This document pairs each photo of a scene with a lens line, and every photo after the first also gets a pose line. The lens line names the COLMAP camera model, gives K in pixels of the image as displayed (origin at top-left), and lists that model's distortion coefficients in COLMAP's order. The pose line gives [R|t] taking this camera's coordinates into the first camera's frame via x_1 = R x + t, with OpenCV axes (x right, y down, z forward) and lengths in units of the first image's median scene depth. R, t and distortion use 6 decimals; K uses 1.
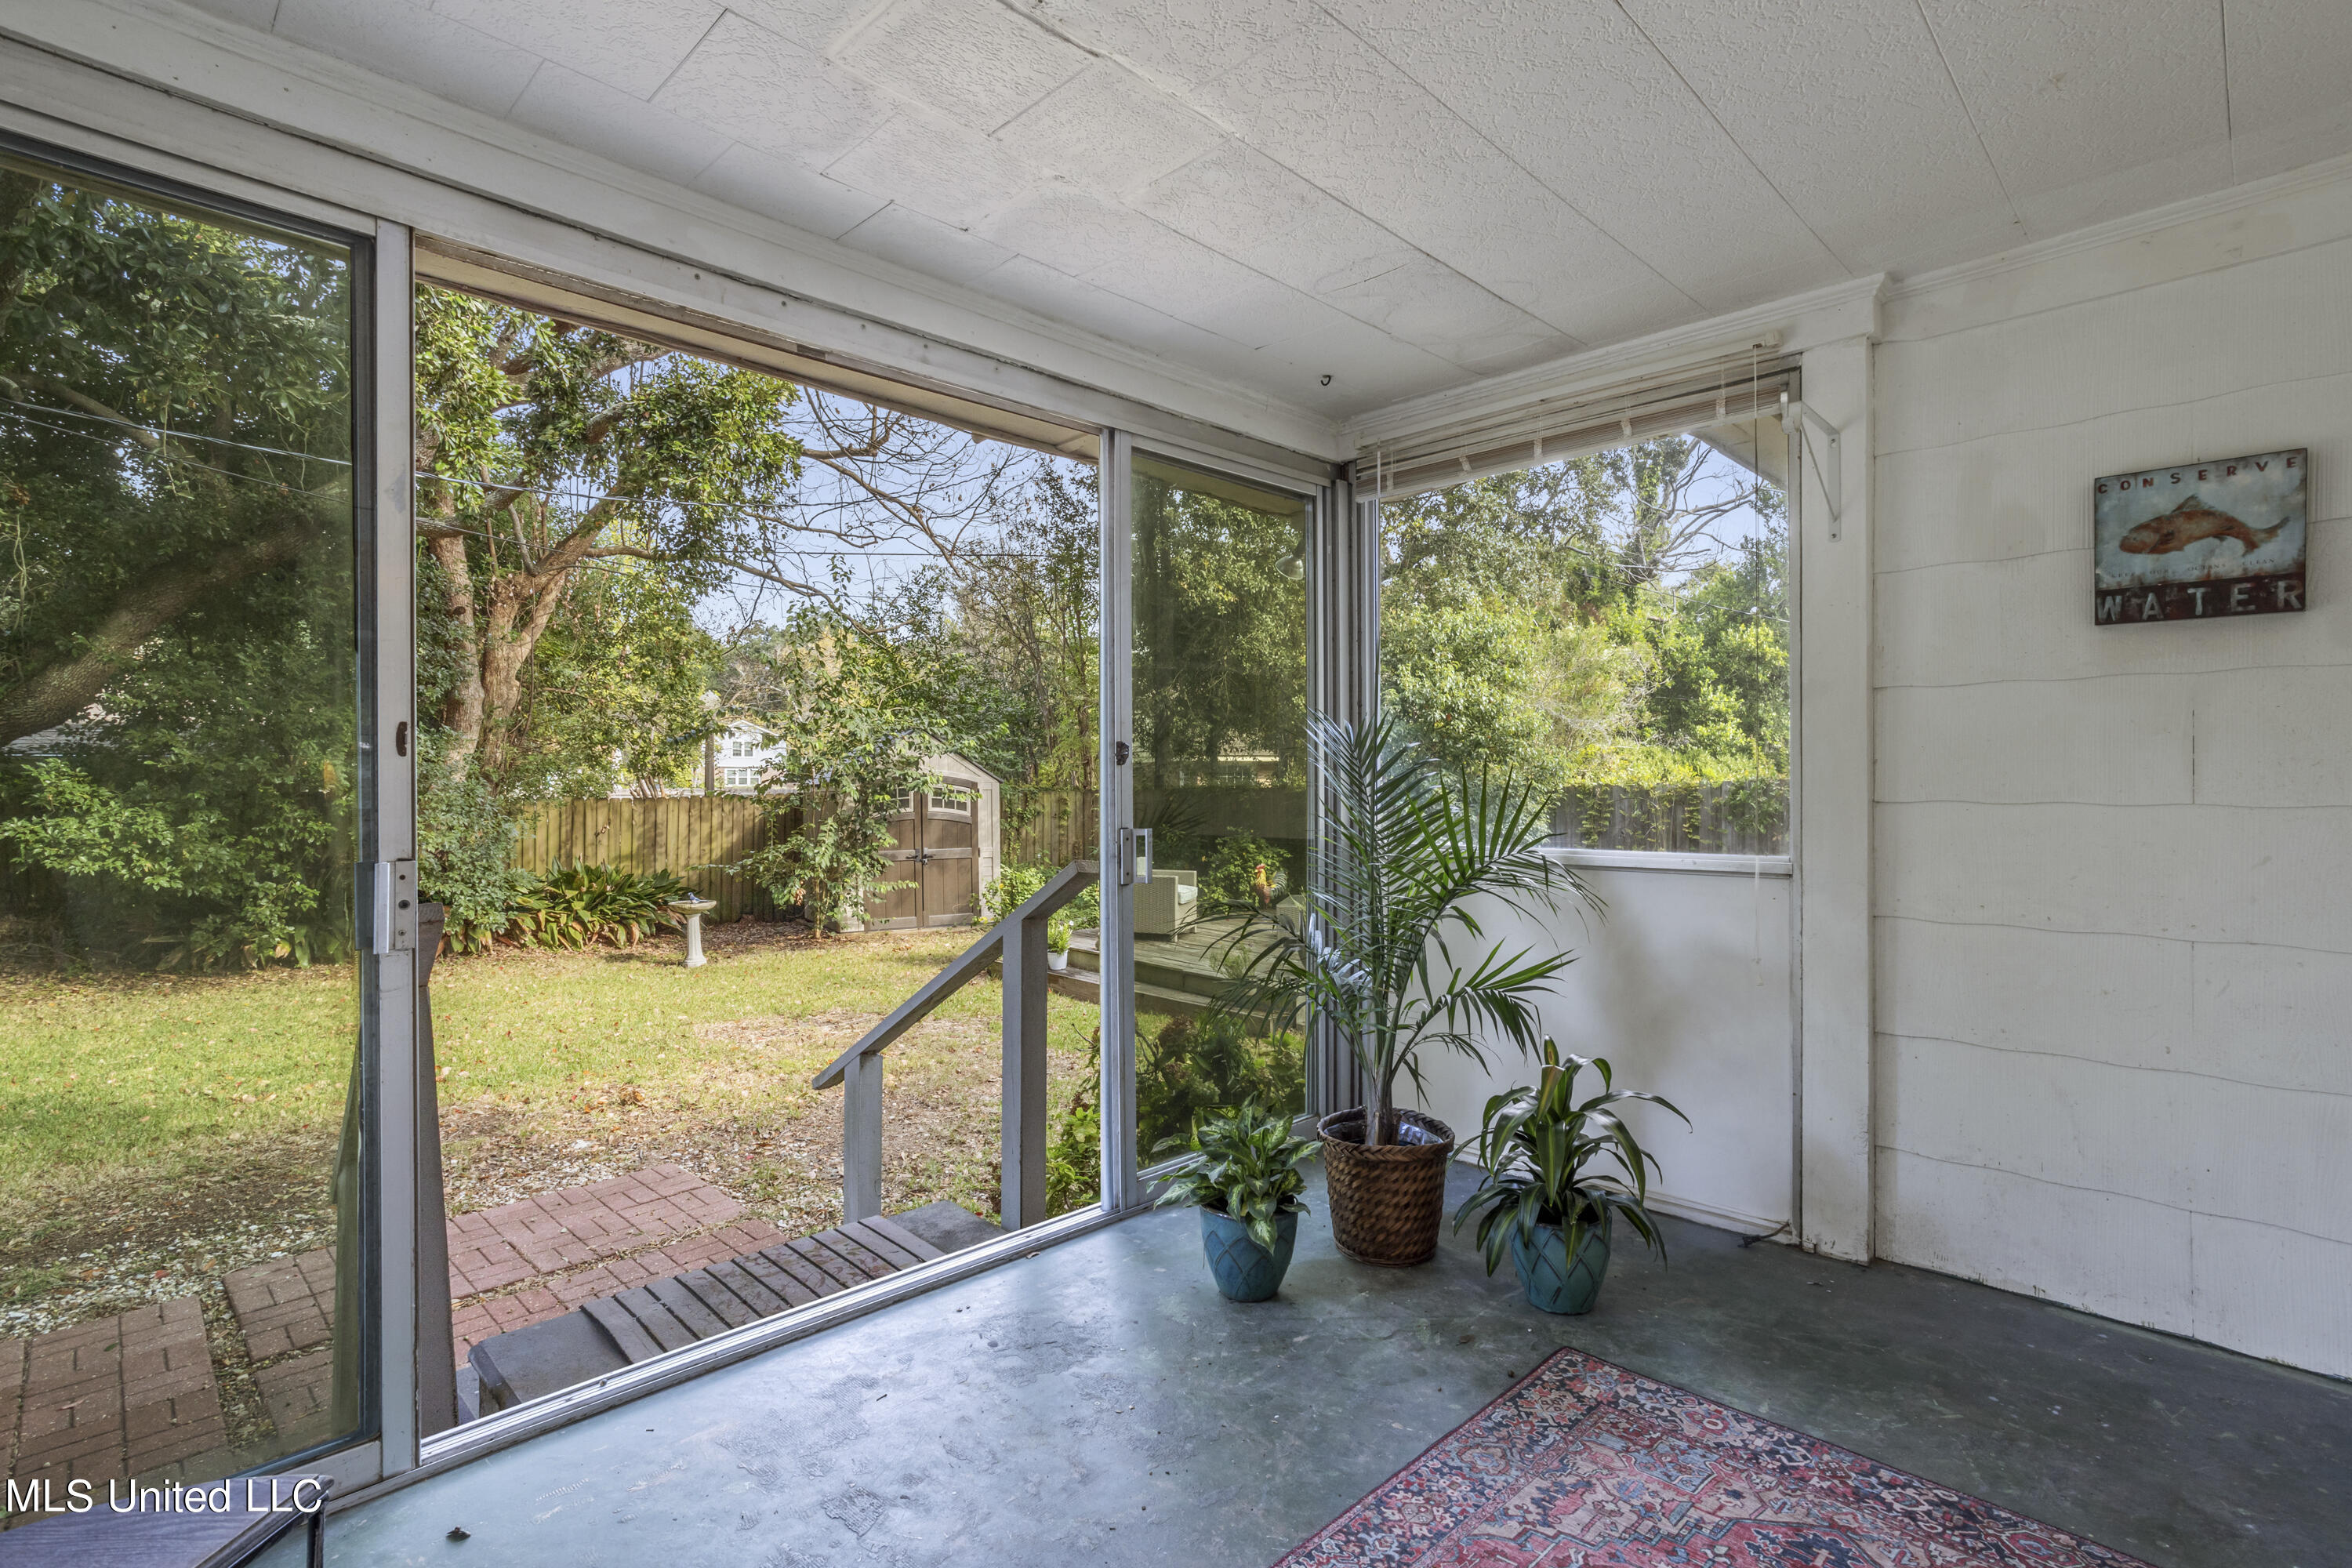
lens RADIAL K [[1133.7, 0, 1174.4], [0, 1133.7, 777.7], [0, 0, 1]] dist [-0.057653, 0.040001]
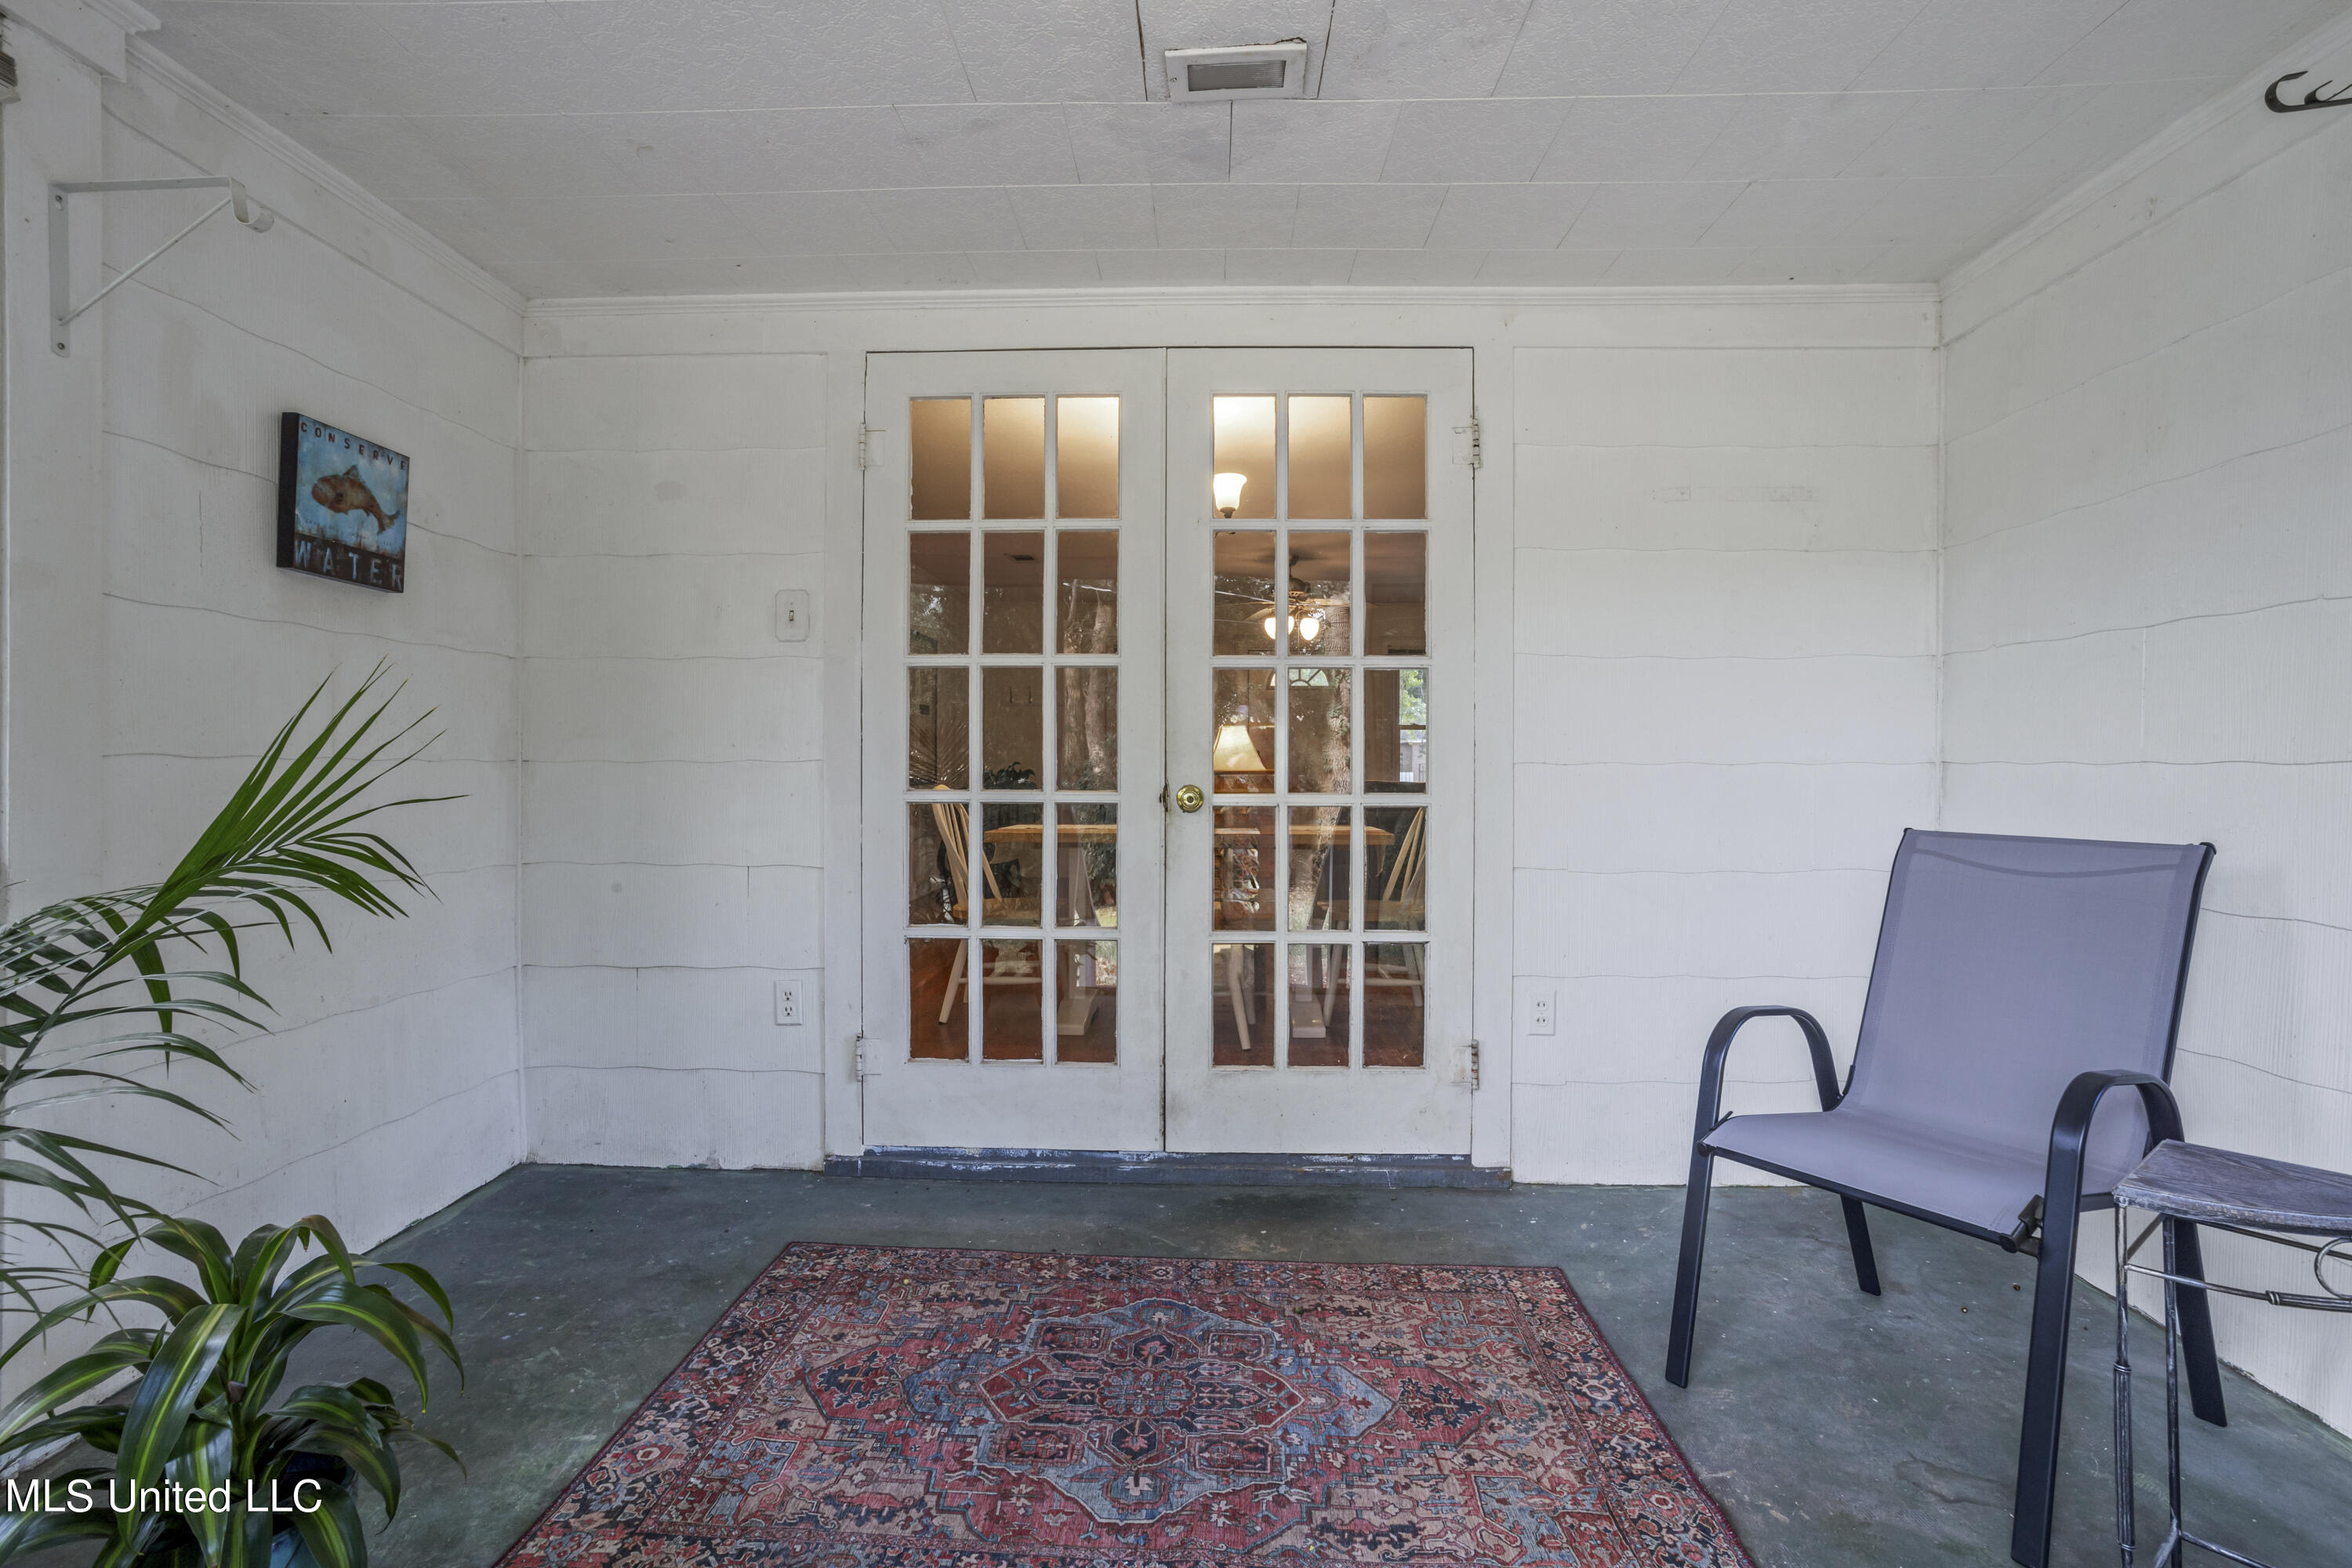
lens RADIAL K [[1133.7, 0, 1174.4], [0, 1133.7, 777.7], [0, 0, 1]] dist [-0.057653, 0.040001]
pose [[-0.674589, -0.004367, 0.738180, -0.394996], [0.002341, 0.999965, 0.008054, 0.036939], [-0.738190, 0.007161, -0.674555, 1.148458]]
